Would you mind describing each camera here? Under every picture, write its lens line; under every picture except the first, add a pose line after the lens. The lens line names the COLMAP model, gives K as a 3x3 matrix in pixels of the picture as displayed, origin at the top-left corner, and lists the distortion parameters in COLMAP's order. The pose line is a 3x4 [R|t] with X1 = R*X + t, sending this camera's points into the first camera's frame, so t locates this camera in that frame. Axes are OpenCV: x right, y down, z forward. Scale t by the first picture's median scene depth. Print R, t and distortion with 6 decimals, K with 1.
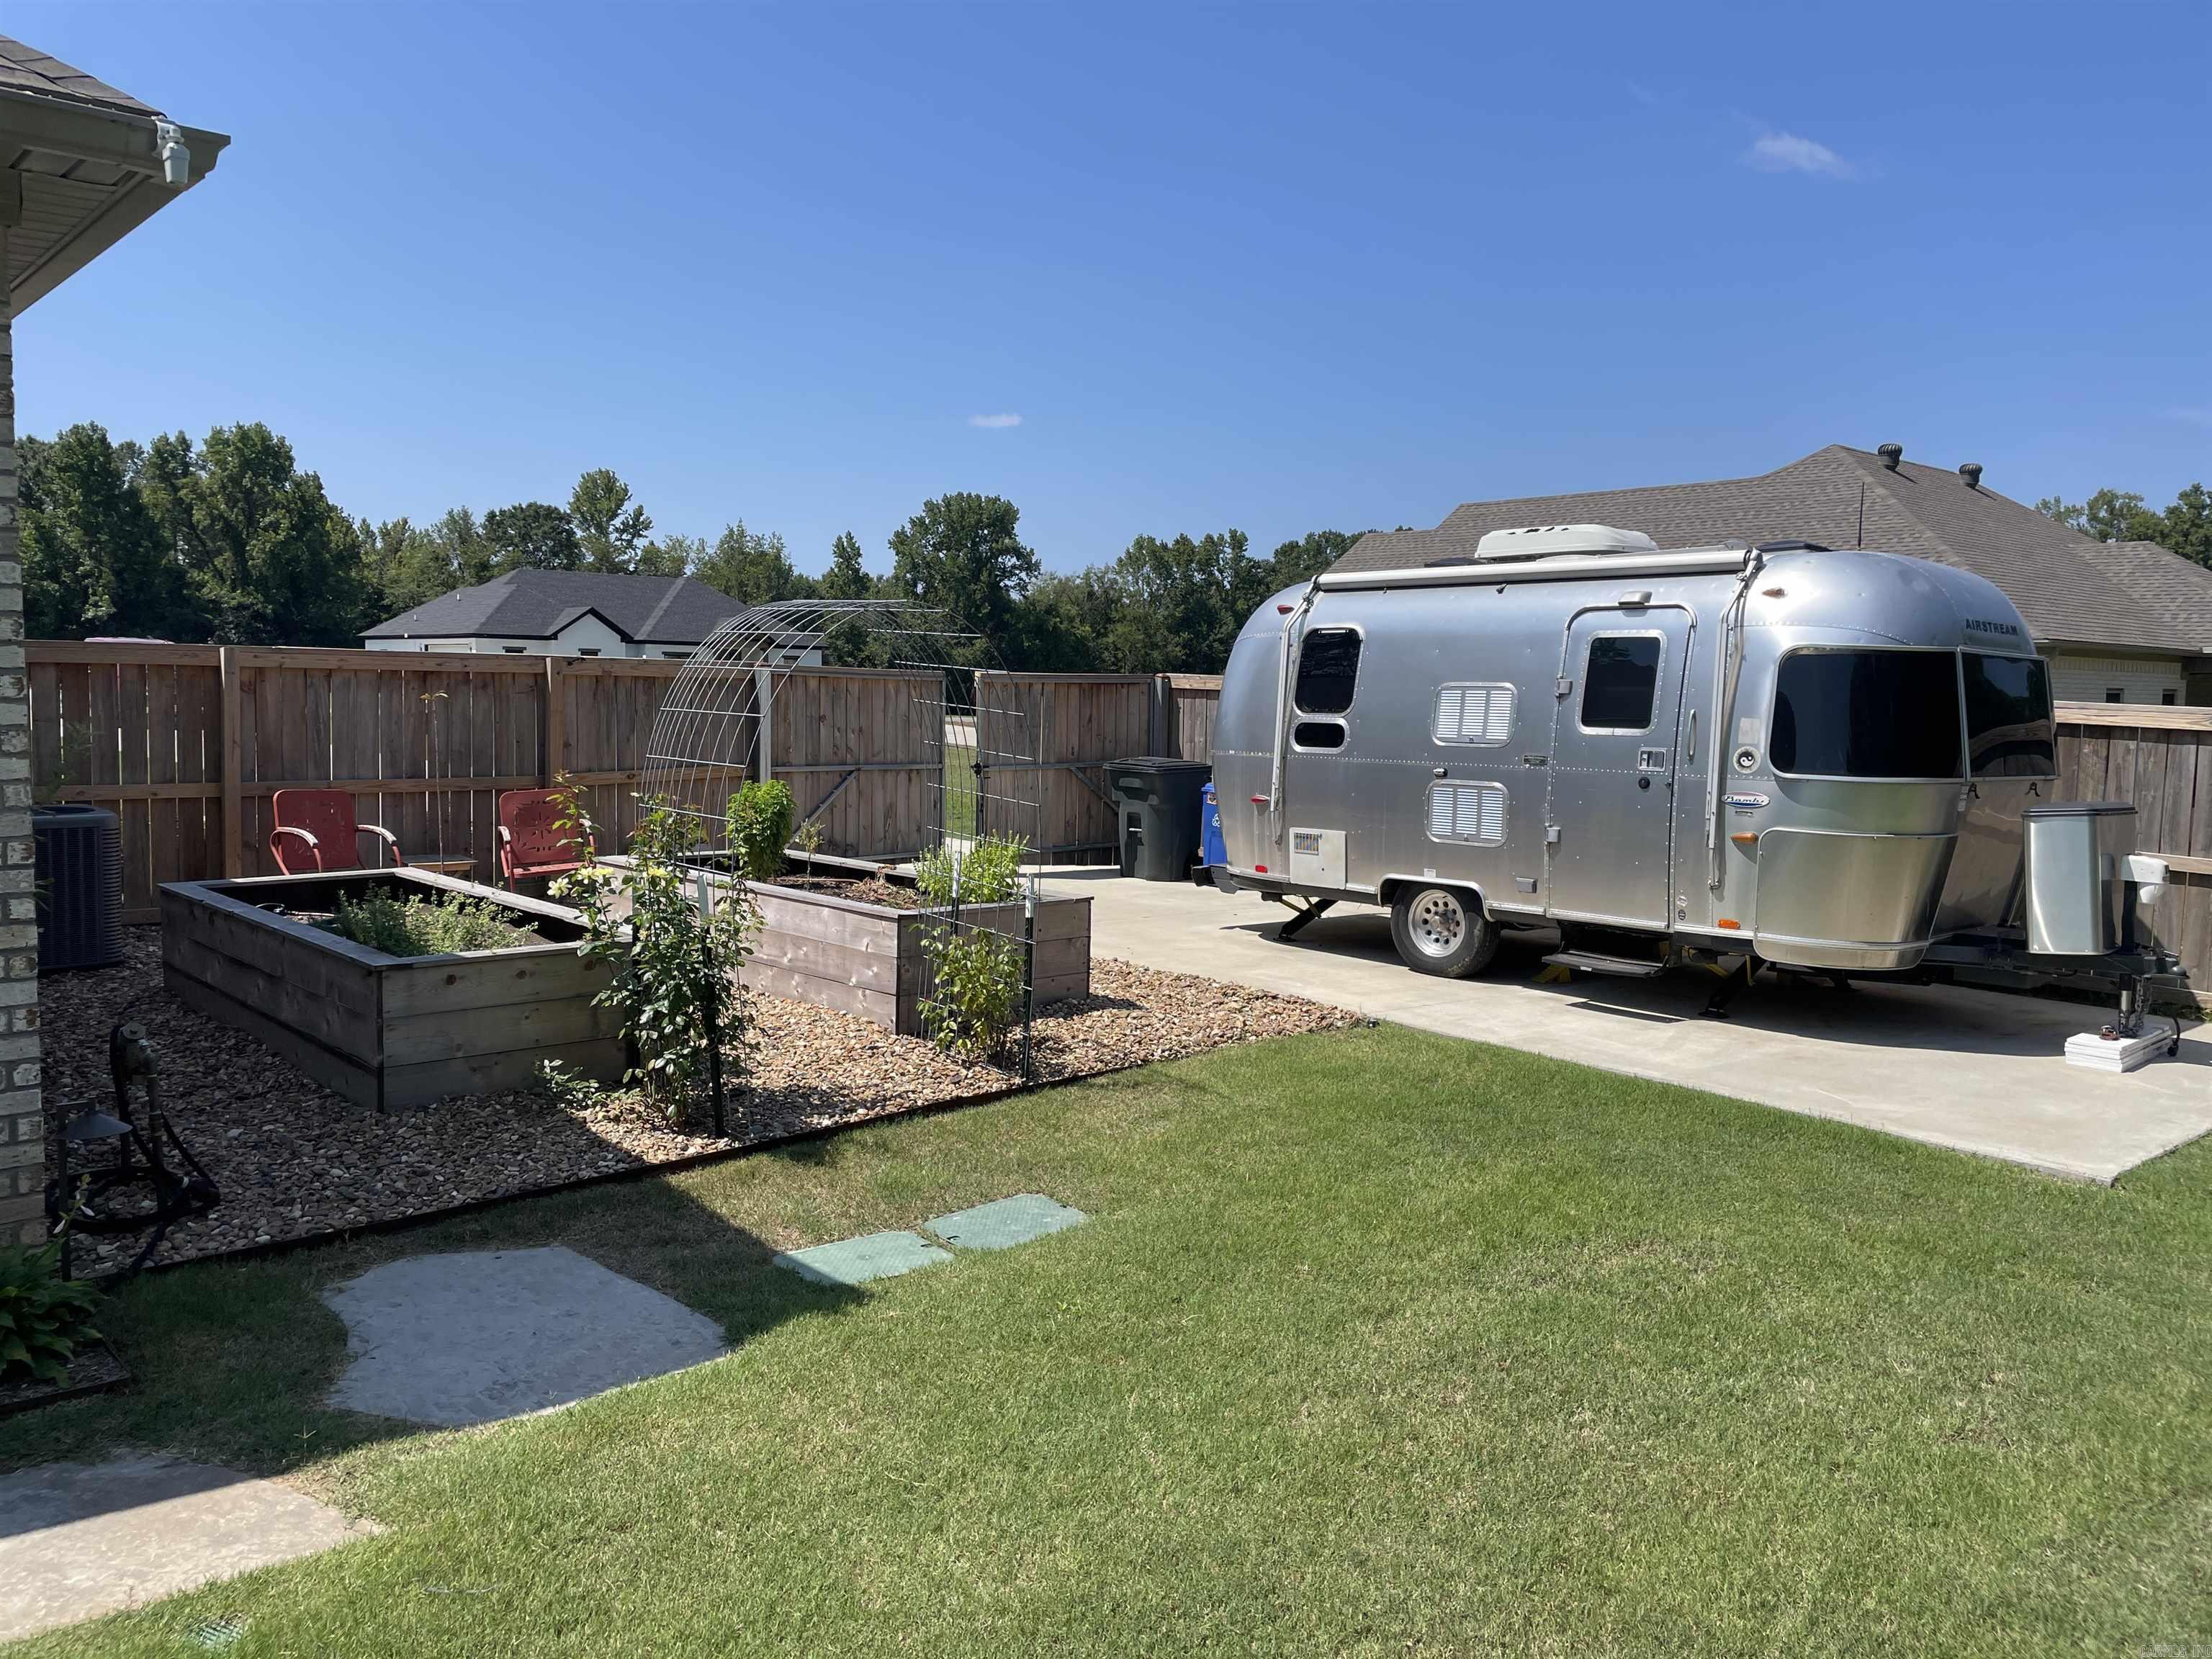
lens RADIAL K [[1655.7, 0, 1106.0], [0, 1655.7, 829.5], [0, 0, 1]] dist [0.101828, -0.127017]
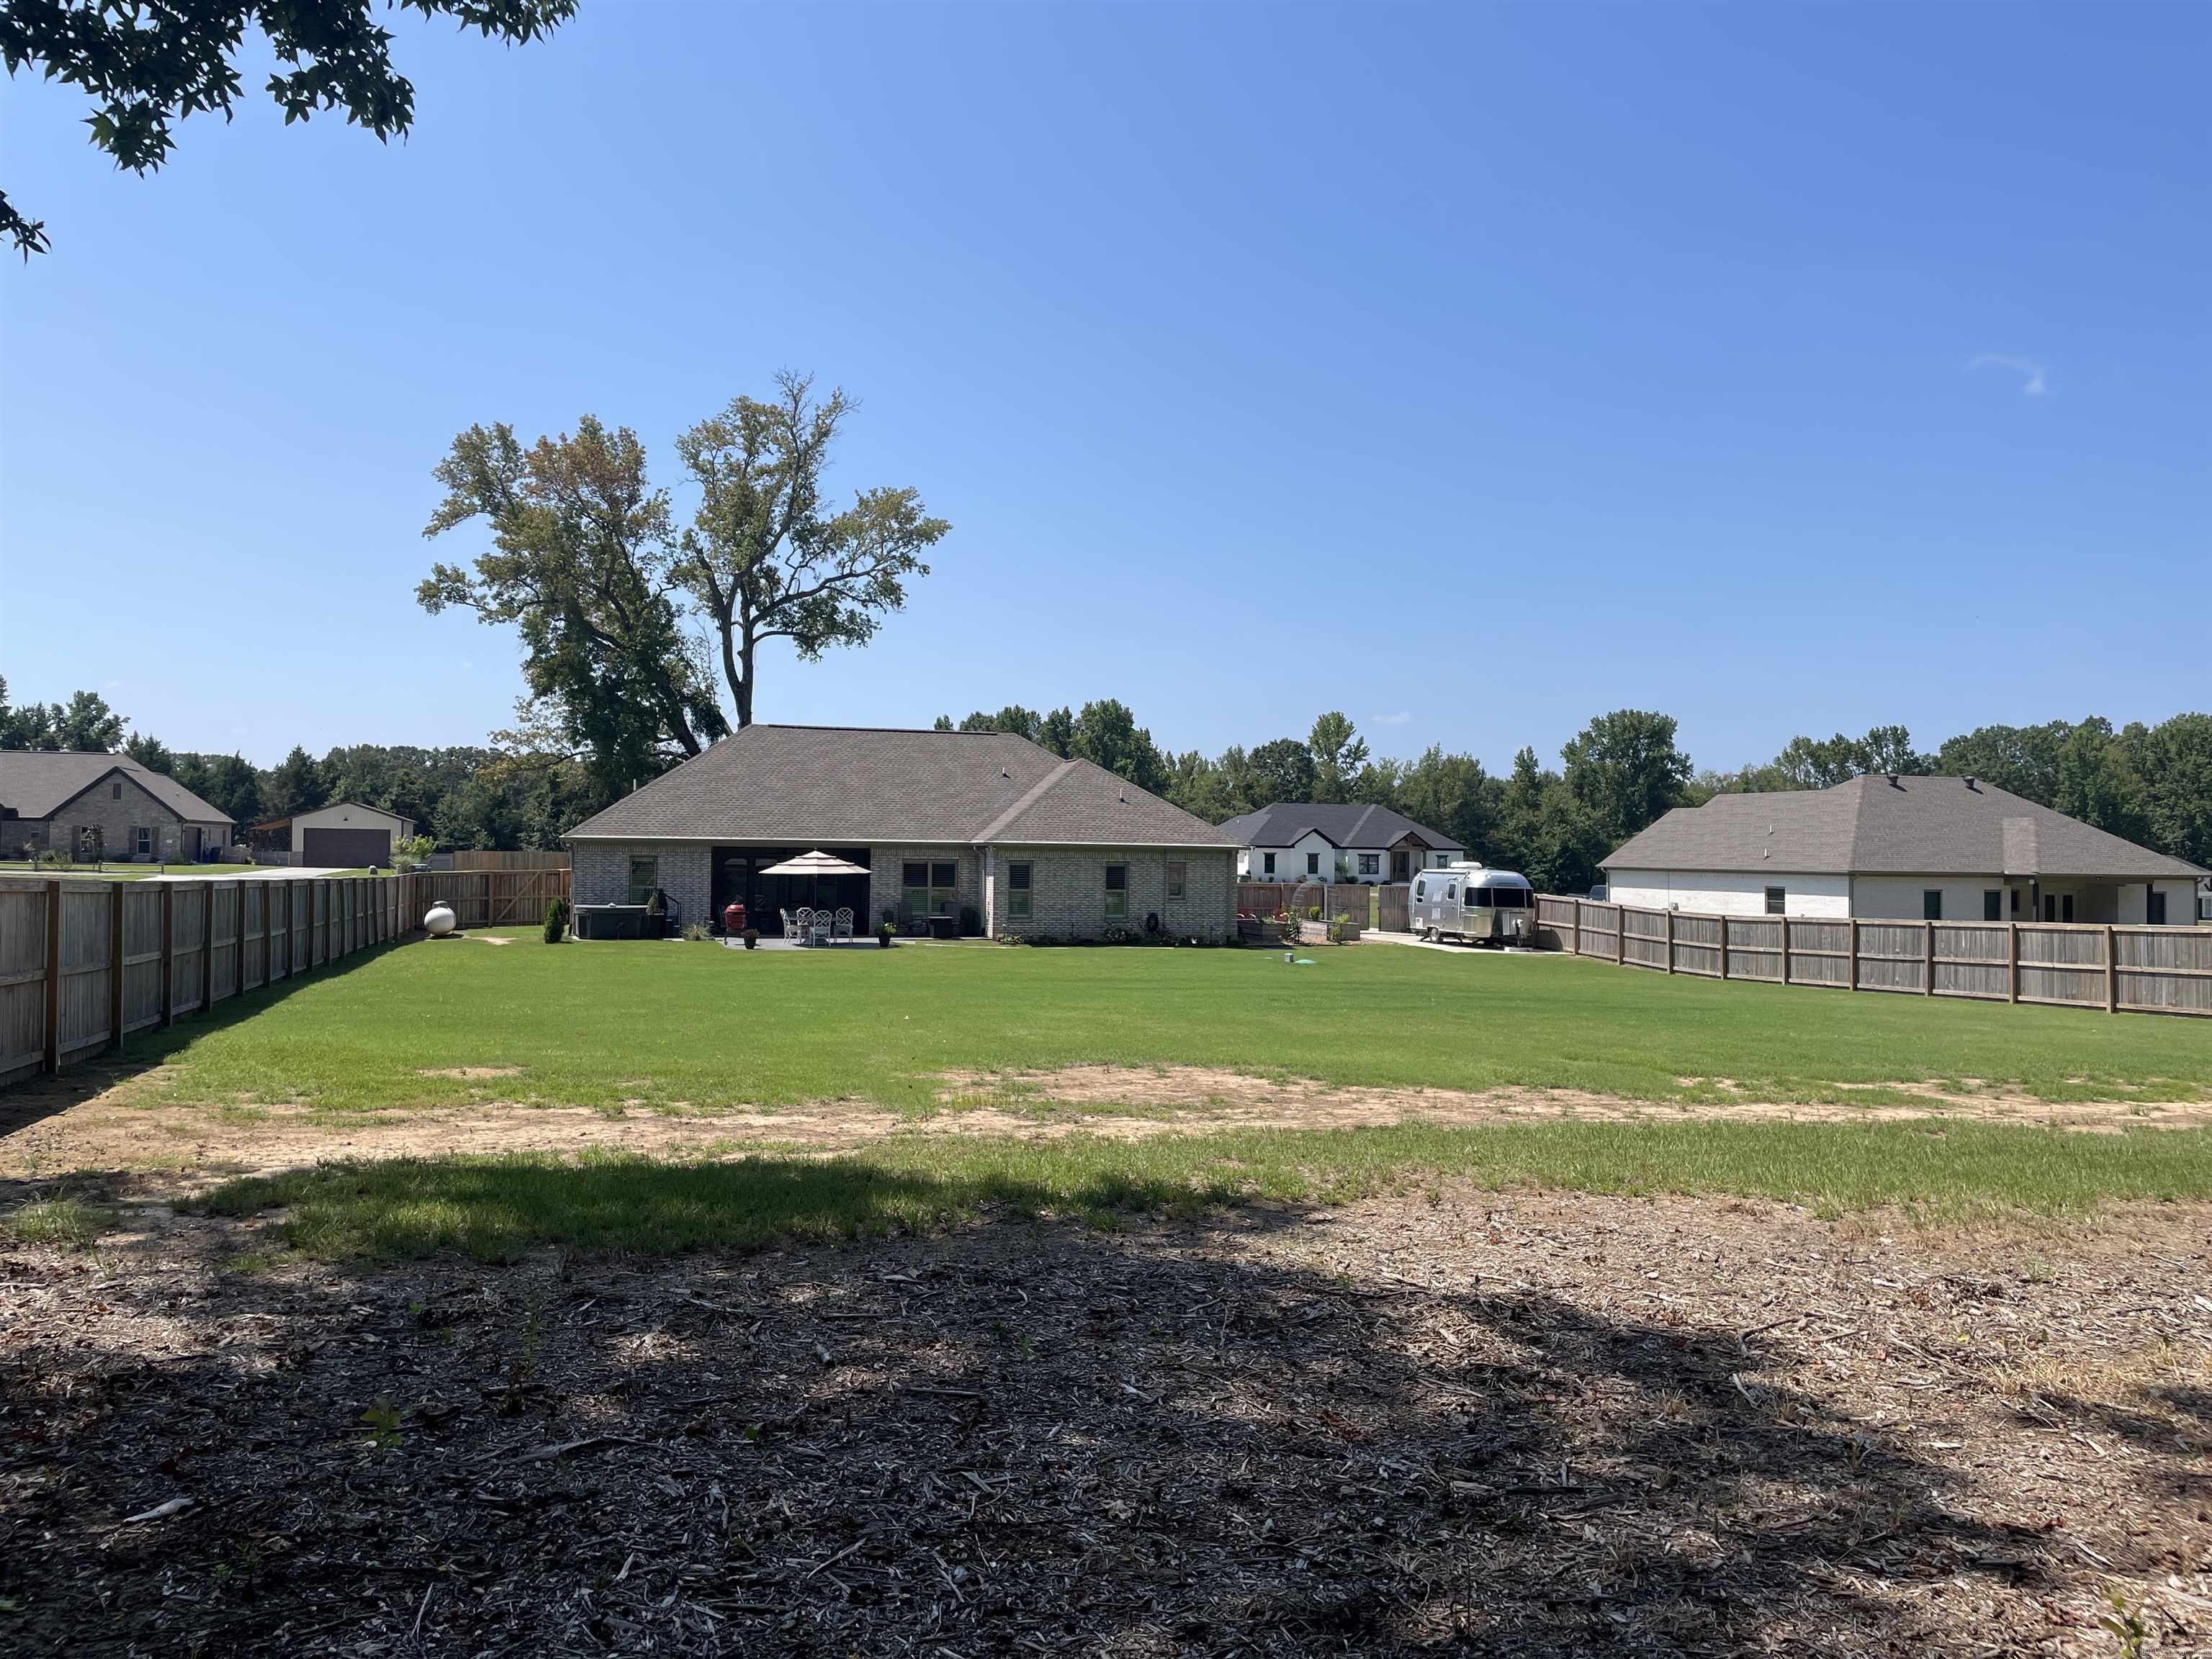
lens RADIAL K [[1655.7, 0, 1106.0], [0, 1655.7, 829.5], [0, 0, 1]] dist [0.101828, -0.127017]
pose [[0.907222, -0.010926, -0.420511, 0.103978], [-0.034167, 0.994446, -0.099553, 0.020069], [0.419263, 0.104684, 0.901809, -0.302296]]
